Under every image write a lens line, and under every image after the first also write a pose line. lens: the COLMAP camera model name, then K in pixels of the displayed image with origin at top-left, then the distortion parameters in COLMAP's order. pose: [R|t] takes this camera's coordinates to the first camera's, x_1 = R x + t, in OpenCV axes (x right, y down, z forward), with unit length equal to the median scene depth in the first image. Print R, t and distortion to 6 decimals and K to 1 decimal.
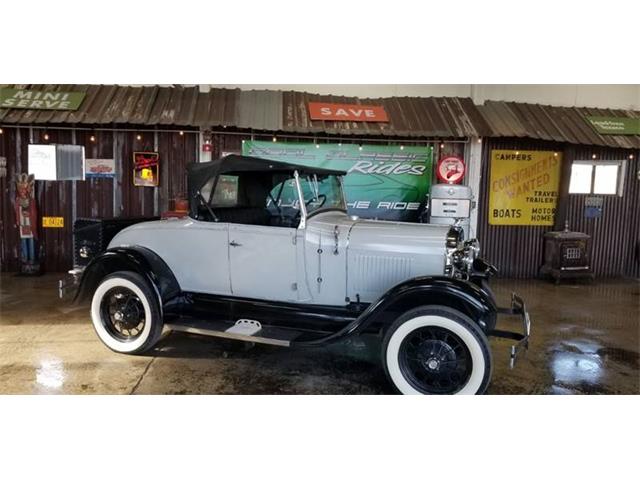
lens RADIAL K [[502.7, 0, 312.6], [0, 502.7, 228.4], [0, 0, 1]] dist [-0.000458, -0.007510]
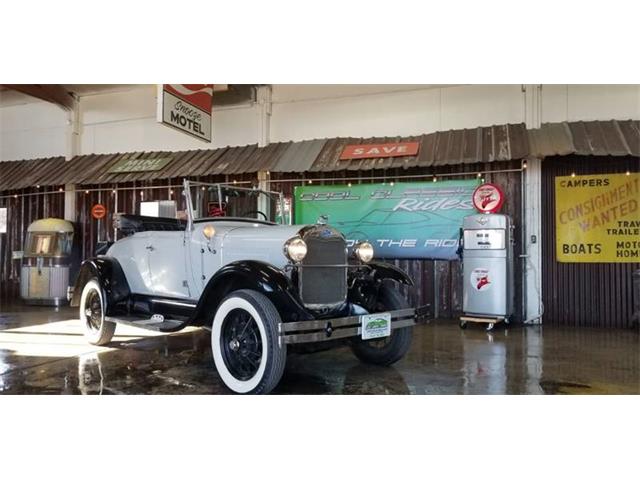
lens RADIAL K [[502.7, 0, 316.5], [0, 502.7, 236.7], [0, 0, 1]] dist [-0.000458, -0.007510]
pose [[0.909982, -0.035984, -0.413083, 0.357295], [-0.022328, 0.990529, -0.135473, 0.080830], [0.414046, 0.132501, 0.900561, 0.052374]]
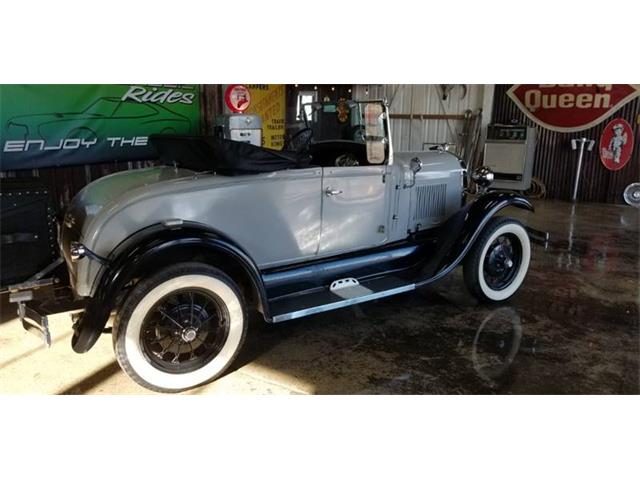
lens RADIAL K [[502.7, 0, 322.1], [0, 502.7, 229.1], [0, 0, 1]] dist [-0.000458, -0.007510]
pose [[0.591335, -0.194575, 0.782600, -0.421459], [0.083964, 0.980036, 0.180219, -0.030422], [-0.802043, -0.040860, 0.595867, 0.277456]]
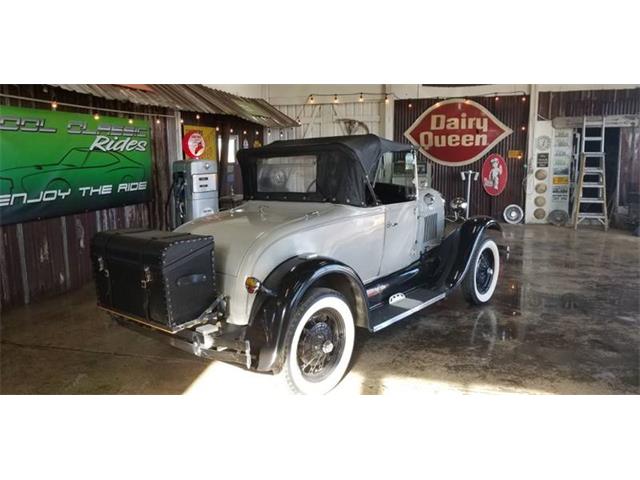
lens RADIAL K [[502.7, 0, 317.6], [0, 502.7, 234.7], [0, 0, 1]] dist [-0.000458, -0.007510]
pose [[0.334115, -0.180295, 0.925127, -0.593974], [0.115430, 0.981973, 0.149685, -0.060717], [-0.935437, 0.056776, 0.348903, 0.412473]]
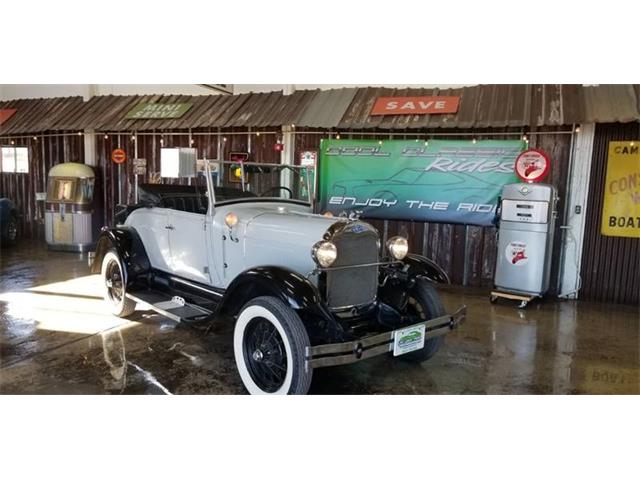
lens RADIAL K [[502.7, 0, 307.8], [0, 502.7, 238.1], [0, 0, 1]] dist [-0.000458, -0.007510]
pose [[0.884389, 0.058173, -0.463112, 0.330587], [-0.055793, 0.998264, 0.018849, 0.008649], [0.463404, 0.009169, 0.886100, 0.080865]]
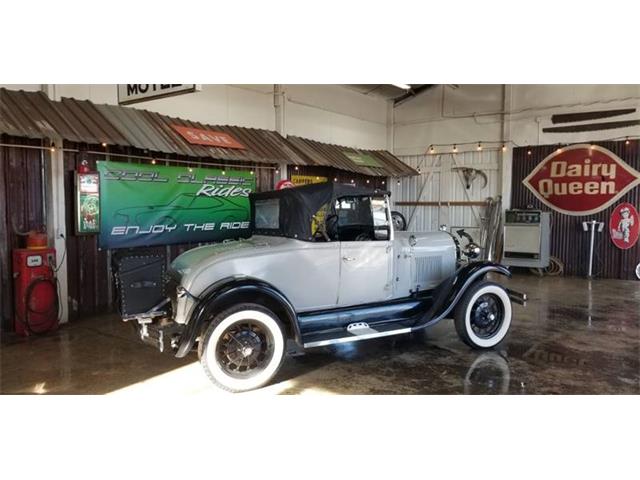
lens RADIAL K [[502.7, 0, 318.8], [0, 502.7, 238.9], [0, 0, 1]] dist [-0.000458, -0.007510]
pose [[0.671481, -0.078951, 0.736804, -0.543315], [0.093721, 0.995372, 0.021246, -0.023662], [-0.735072, 0.054788, 0.675772, 0.141728]]
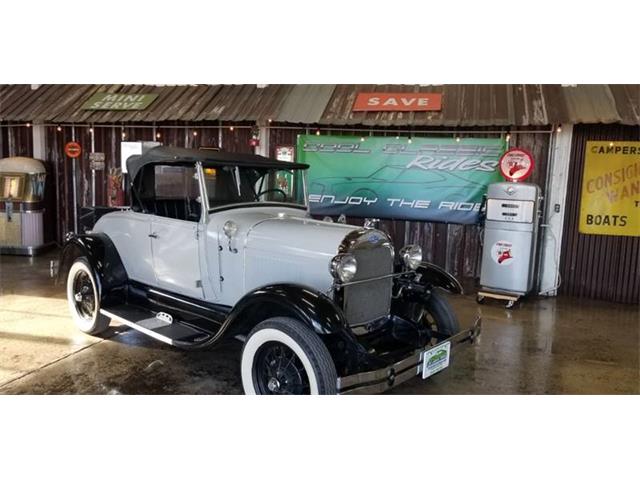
lens RADIAL K [[502.7, 0, 320.1], [0, 502.7, 229.8], [0, 0, 1]] dist [-0.000458, -0.007510]
pose [[0.934470, 0.048273, -0.352754, 0.263311], [-0.046251, 0.998829, 0.014165, -0.005376], [0.353025, 0.003078, 0.935609, 0.096309]]
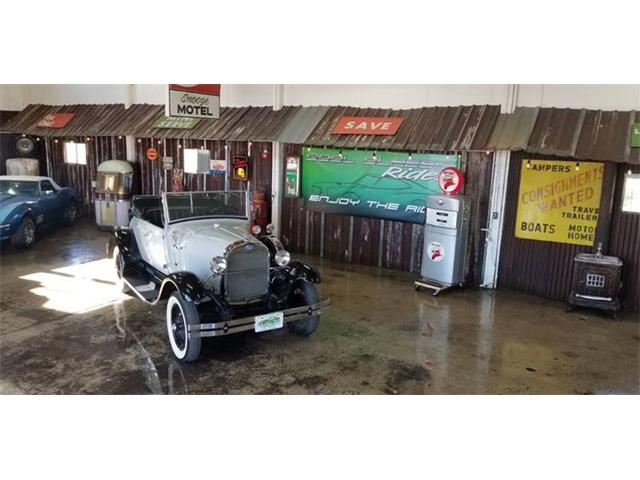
lens RADIAL K [[502.7, 0, 318.9], [0, 502.7, 229.1], [0, 0, 1]] dist [-0.000458, -0.007510]
pose [[0.817697, 0.105409, -0.565916, 0.630690], [-0.069238, 0.993964, 0.085096, -0.084834], [0.571470, -0.030399, 0.820060, -0.002406]]
